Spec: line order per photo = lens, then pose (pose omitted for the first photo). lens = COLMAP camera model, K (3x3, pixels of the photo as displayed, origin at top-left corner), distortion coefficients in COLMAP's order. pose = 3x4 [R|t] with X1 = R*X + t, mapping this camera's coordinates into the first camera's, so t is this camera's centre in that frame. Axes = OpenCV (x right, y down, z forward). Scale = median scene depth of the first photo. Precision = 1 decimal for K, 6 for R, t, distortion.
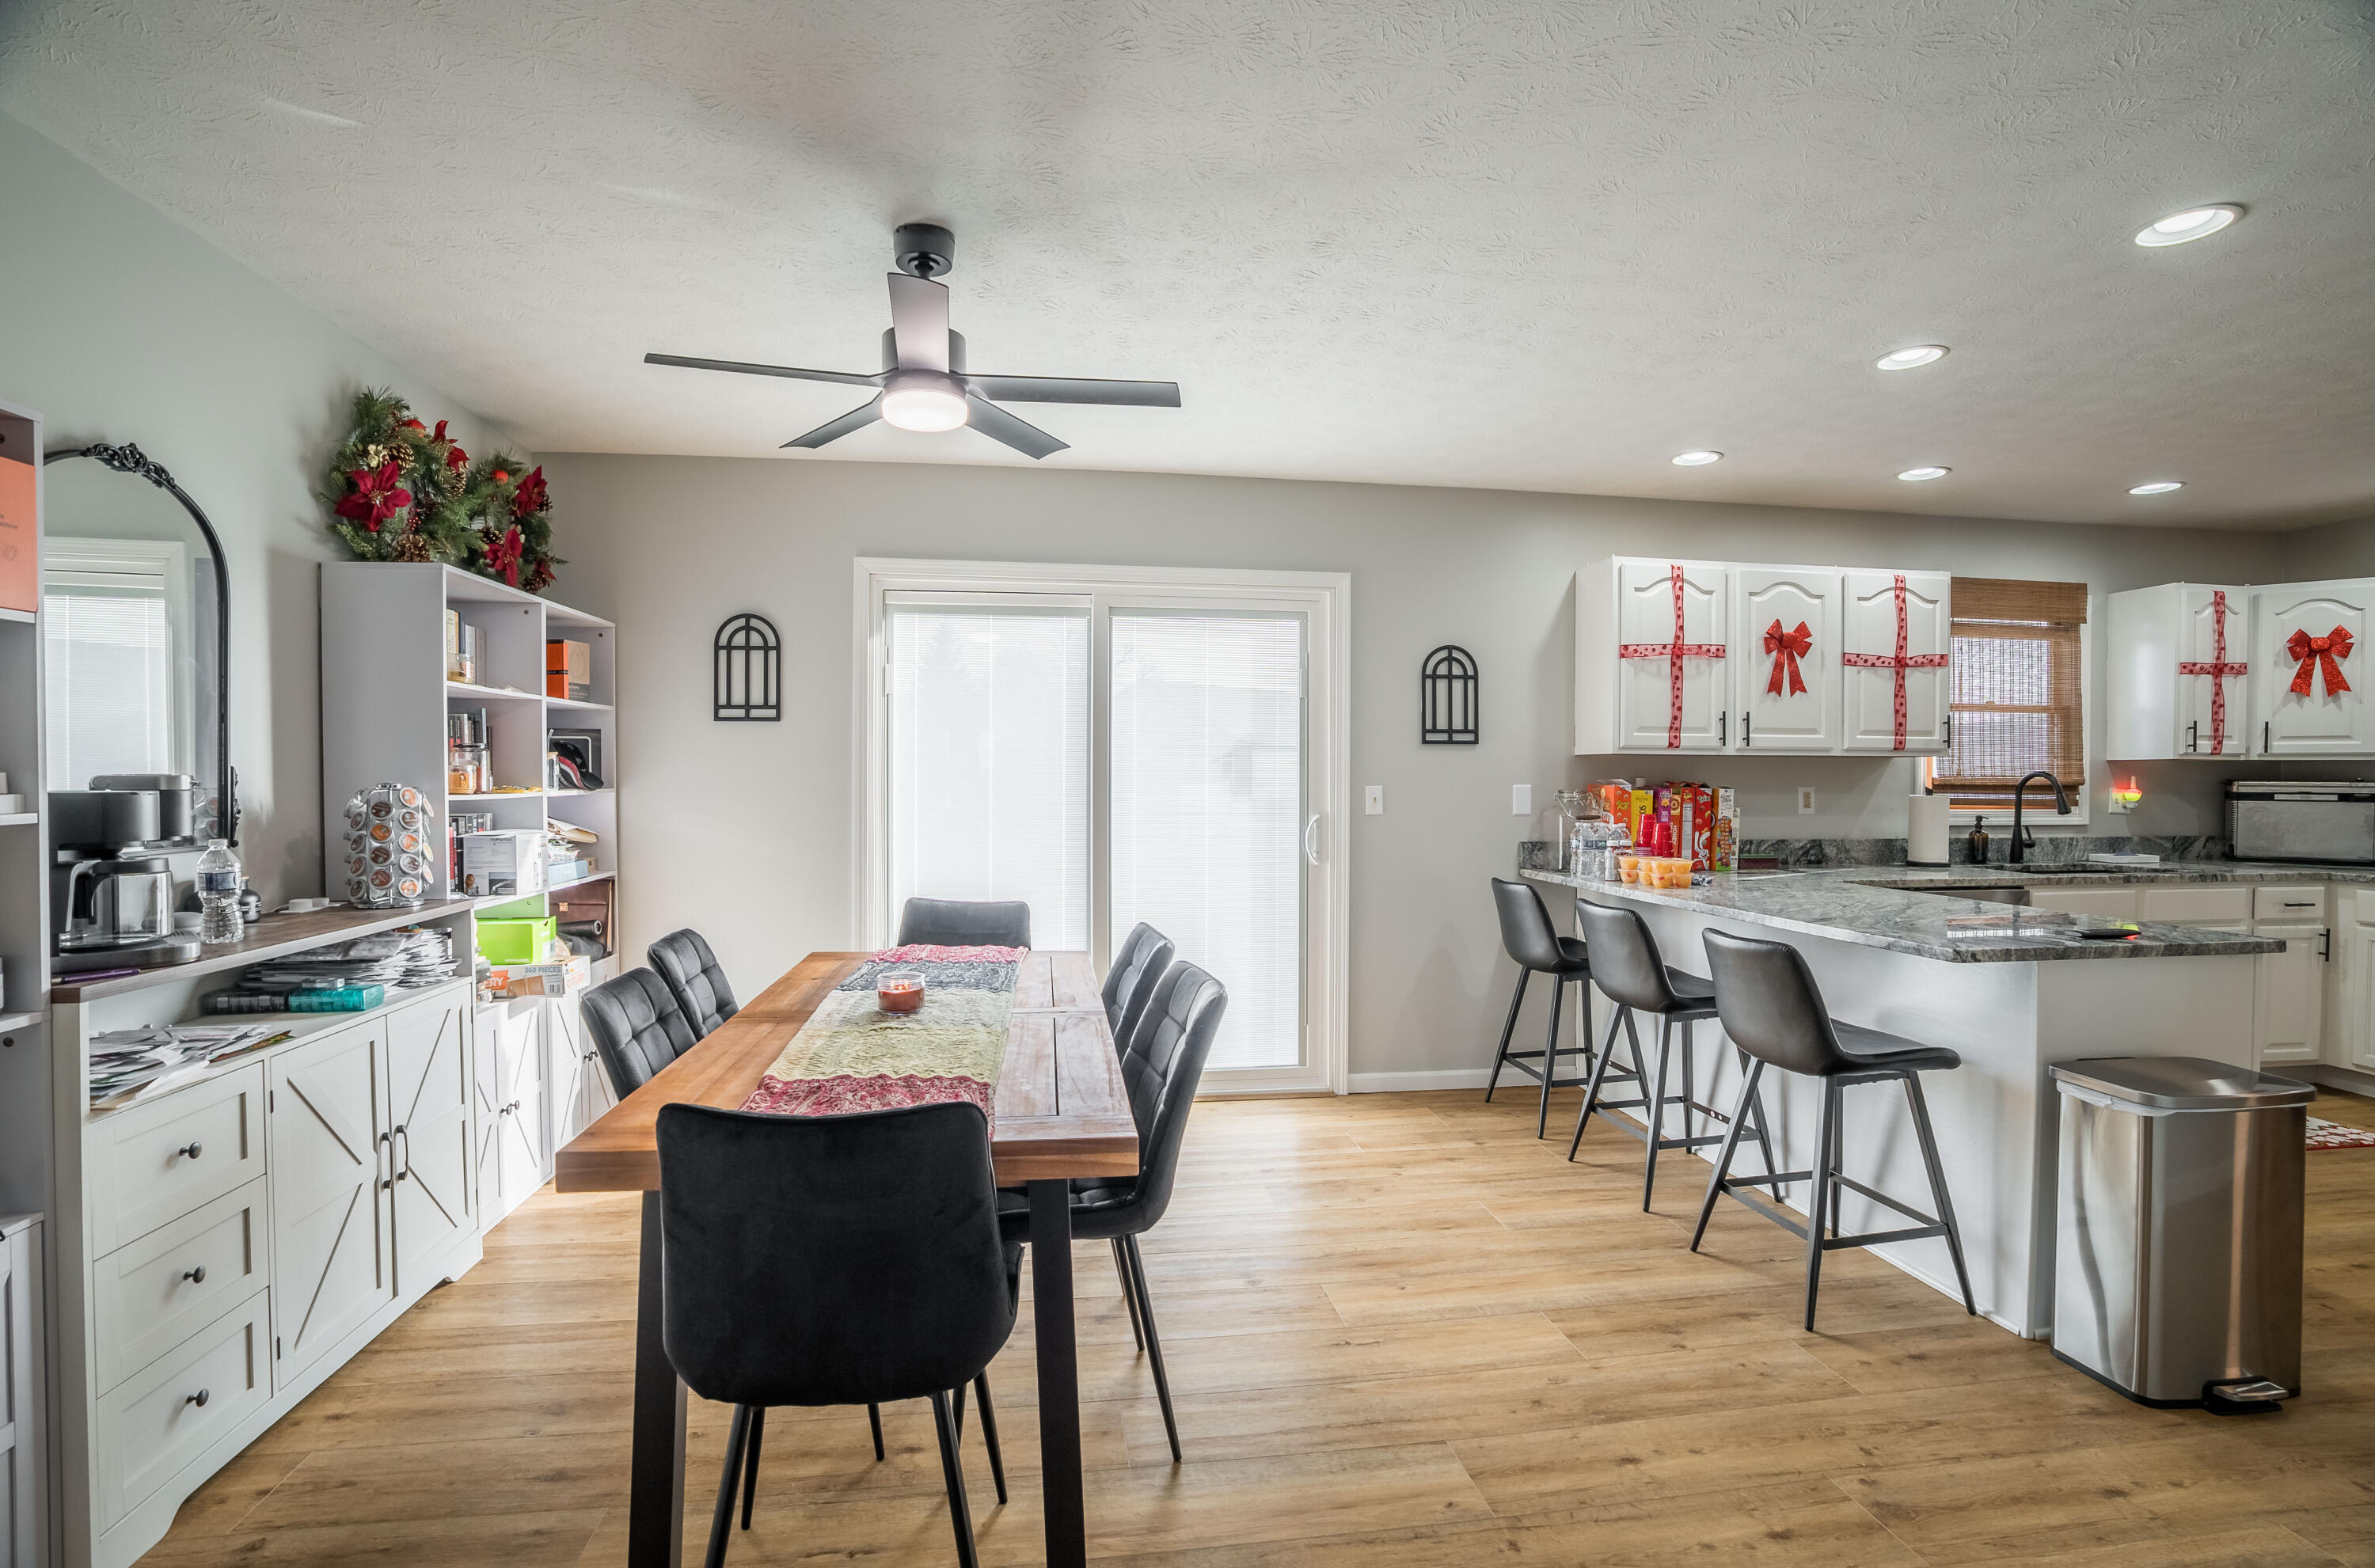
lens RADIAL K [[1079.9, 0, 1199.5], [0, 1079.9, 787.4], [0, 0, 1]] dist [-0.012661, 0.001160]
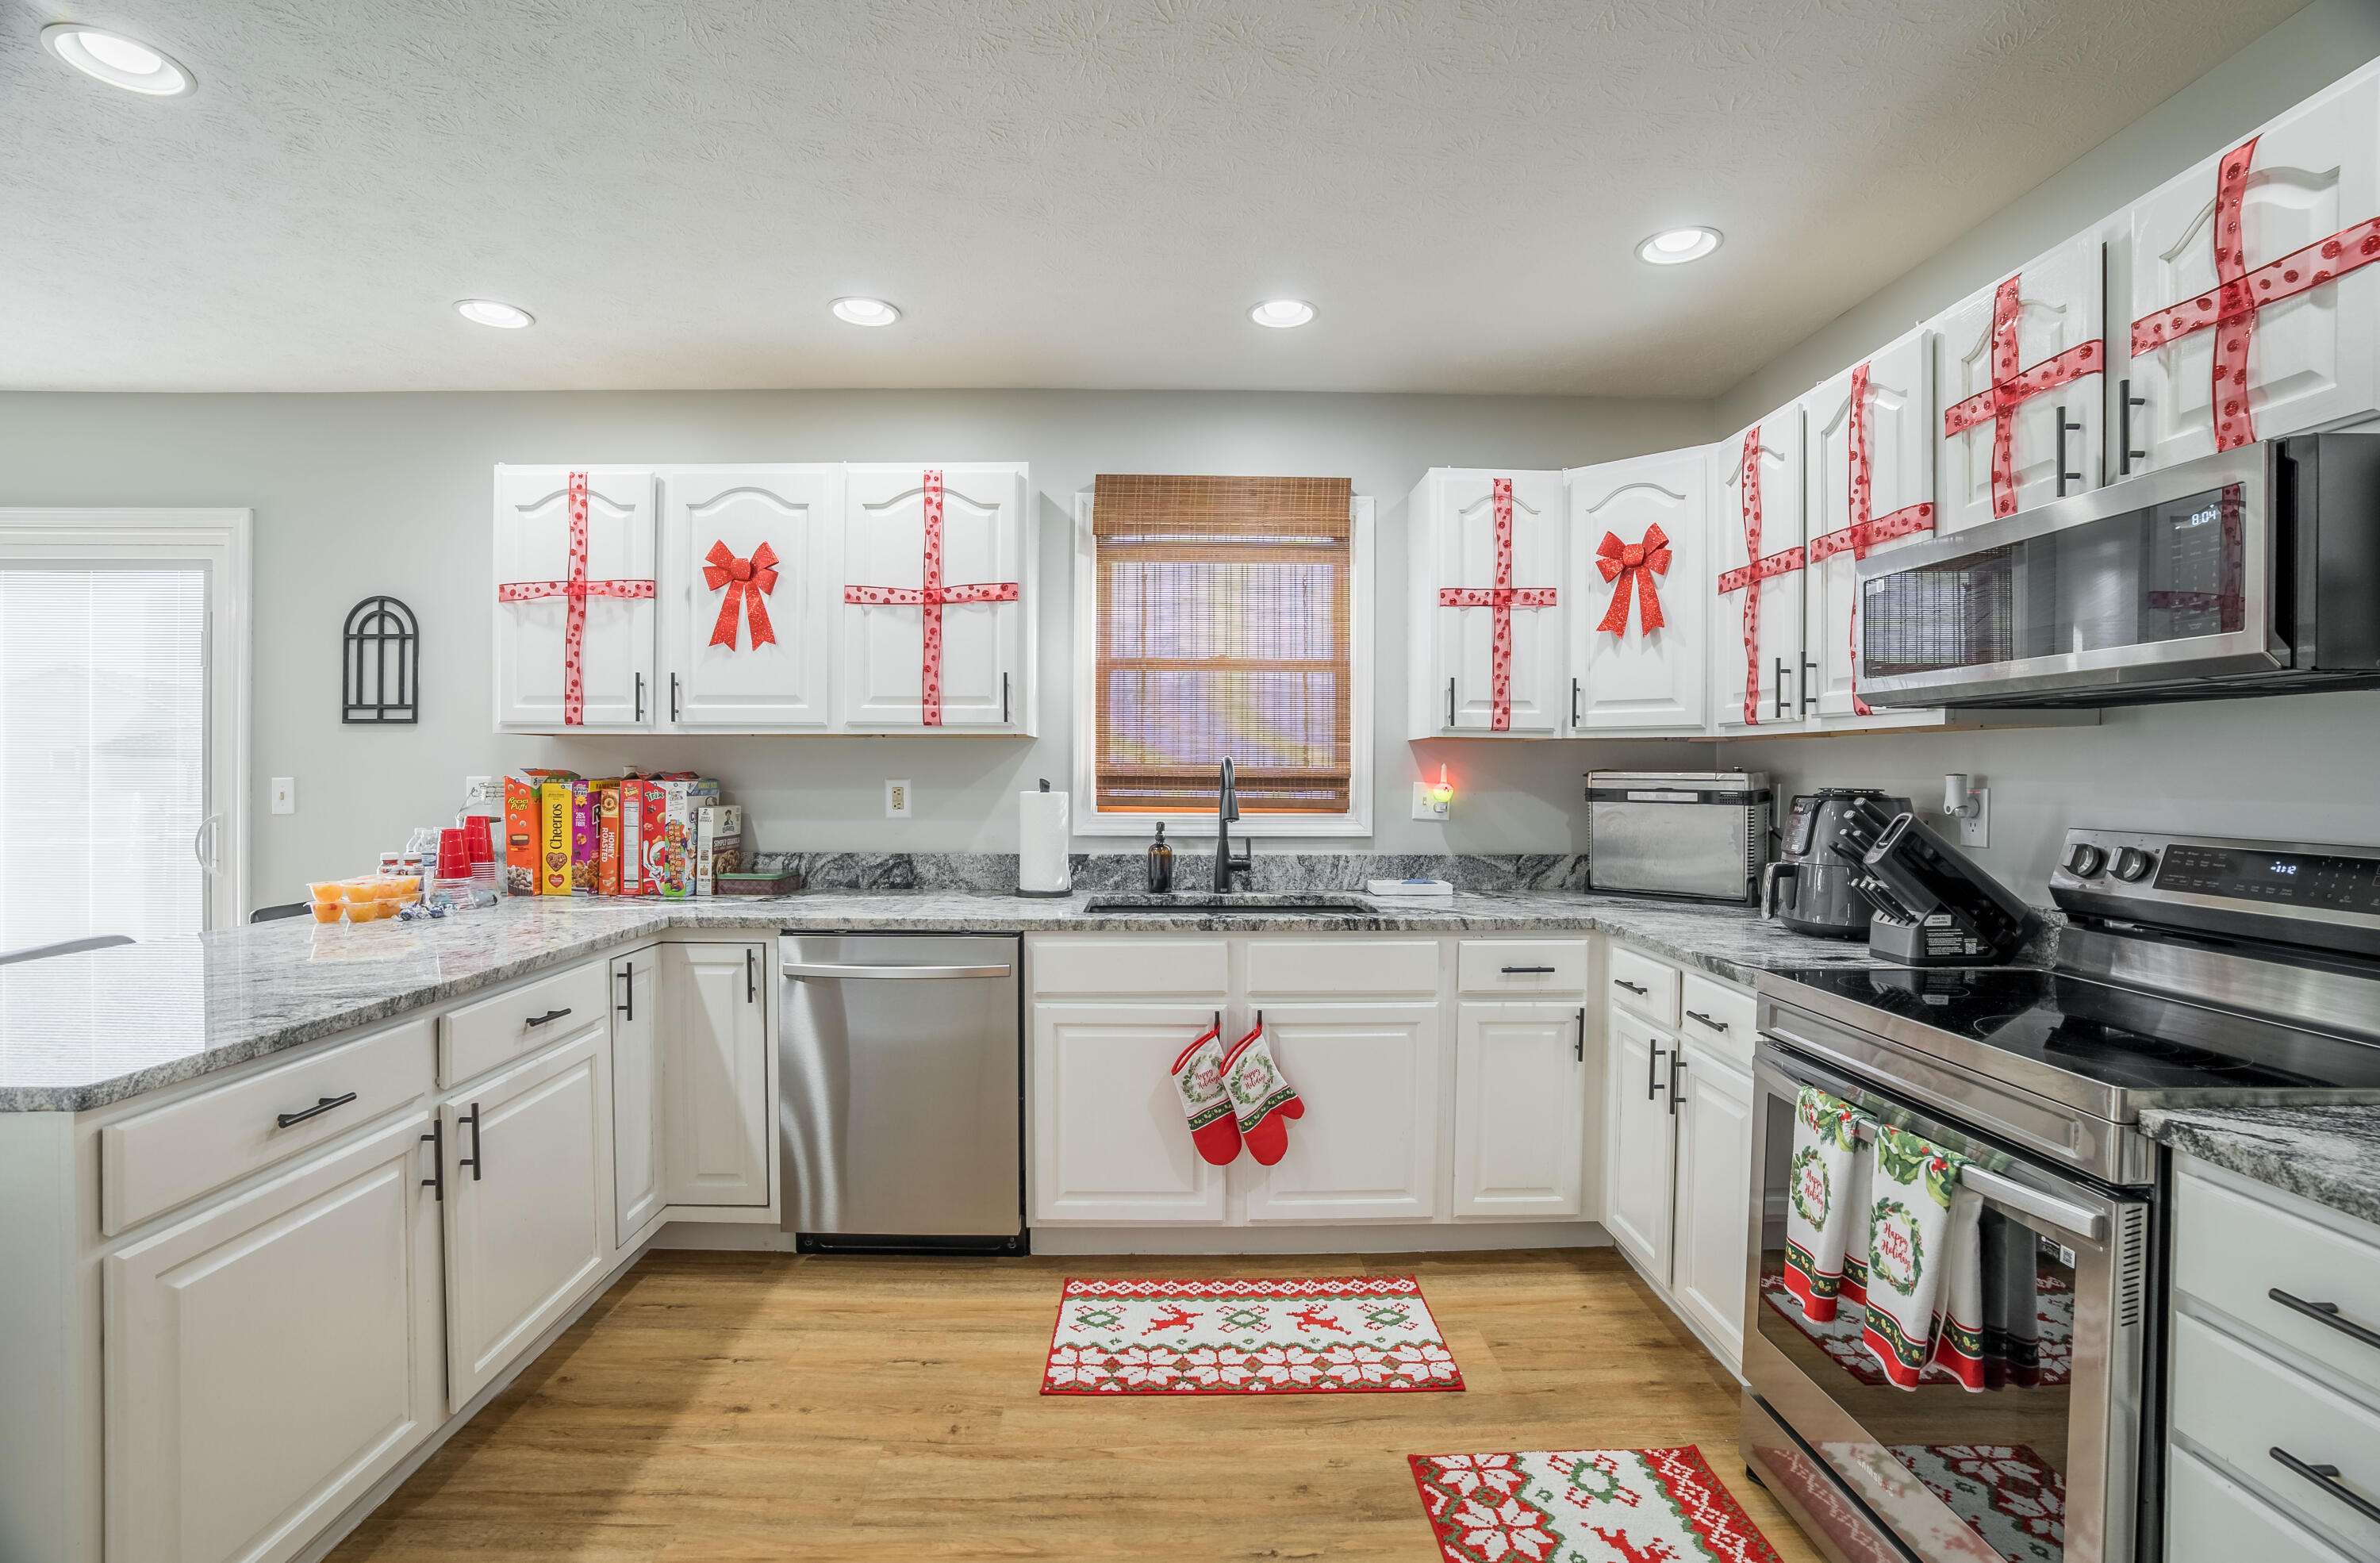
lens RADIAL K [[1111.4, 0, 1186.5], [0, 1111.4, 778.7], [0, 0, 1]] dist [-0.061894, 0.000812]
pose [[0.988902, 0.000920, -0.148563, 0.890063], [-0.000752, 0.999999, 0.001191, -0.002074], [0.148564, -0.001066, 0.988902, 0.320049]]
